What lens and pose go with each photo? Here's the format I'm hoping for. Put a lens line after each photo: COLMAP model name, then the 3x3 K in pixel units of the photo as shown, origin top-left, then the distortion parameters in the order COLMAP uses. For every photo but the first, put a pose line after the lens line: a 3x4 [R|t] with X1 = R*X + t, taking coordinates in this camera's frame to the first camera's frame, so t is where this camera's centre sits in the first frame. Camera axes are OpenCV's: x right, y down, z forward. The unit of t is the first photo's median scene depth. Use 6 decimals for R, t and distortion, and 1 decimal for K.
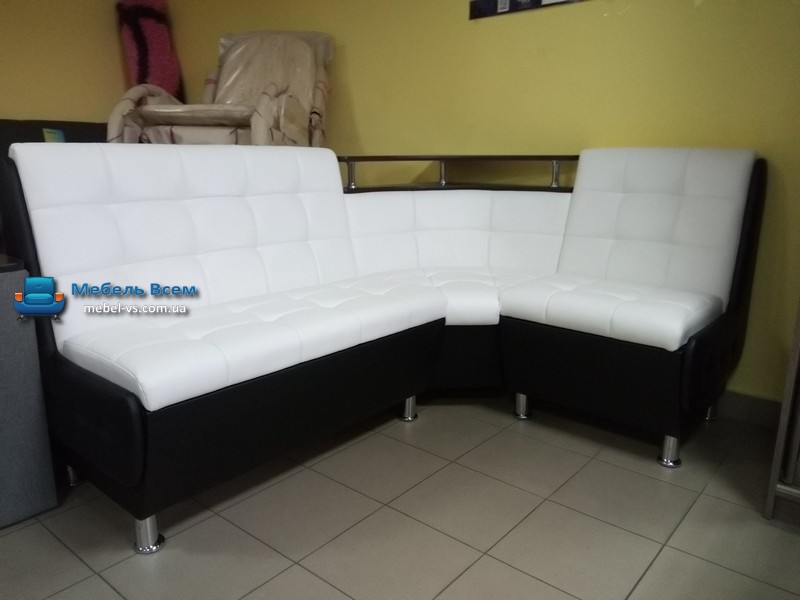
lens RADIAL K [[623.5, 0, 407.4], [0, 623.5, 300.8], [0, 0, 1]] dist [0.087102, -0.077934]
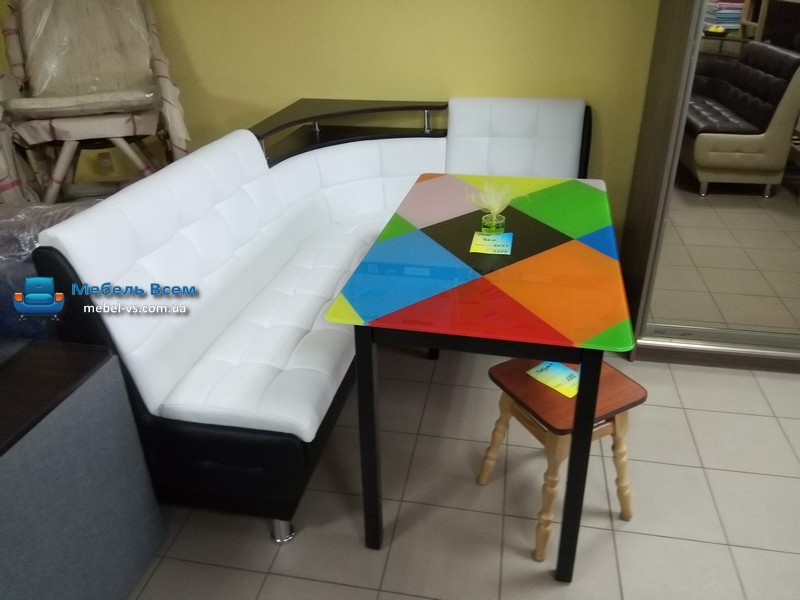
lens RADIAL K [[621.5, 0, 389.4], [0, 621.5, 292.4], [0, 0, 1]] dist [0.073811, -0.081794]
pose [[0.878515, -0.243938, 0.410738, -0.408238], [0.137225, 0.952423, 0.272140, -0.240044], [-0.457582, -0.182716, 0.870192, -0.032284]]
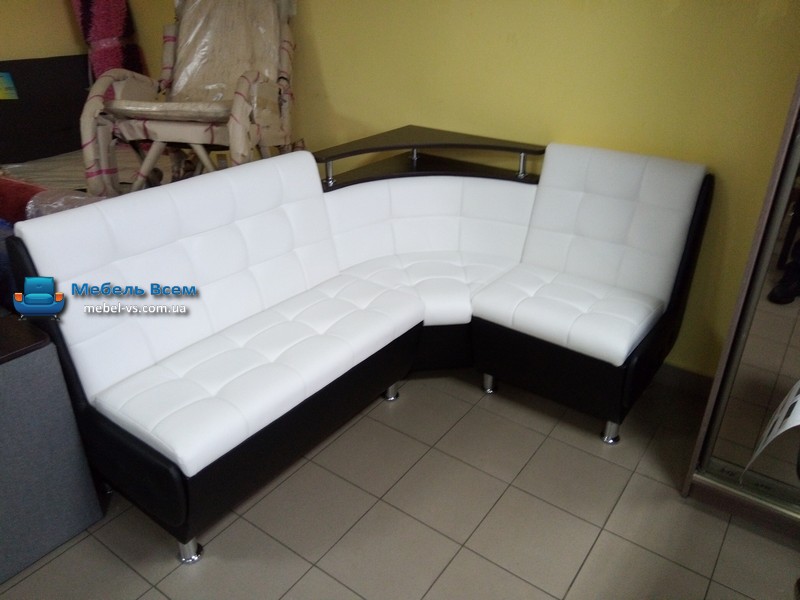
lens RADIAL K [[617.1, 0, 402.9], [0, 617.1, 298.6], [0, 0, 1]] dist [0.071623, -0.002011]
pose [[0.997771, -0.033242, 0.057867, -0.035181], [0.018349, 0.970342, 0.241037, -0.255490], [-0.064163, -0.239438, 0.968789, -0.056146]]
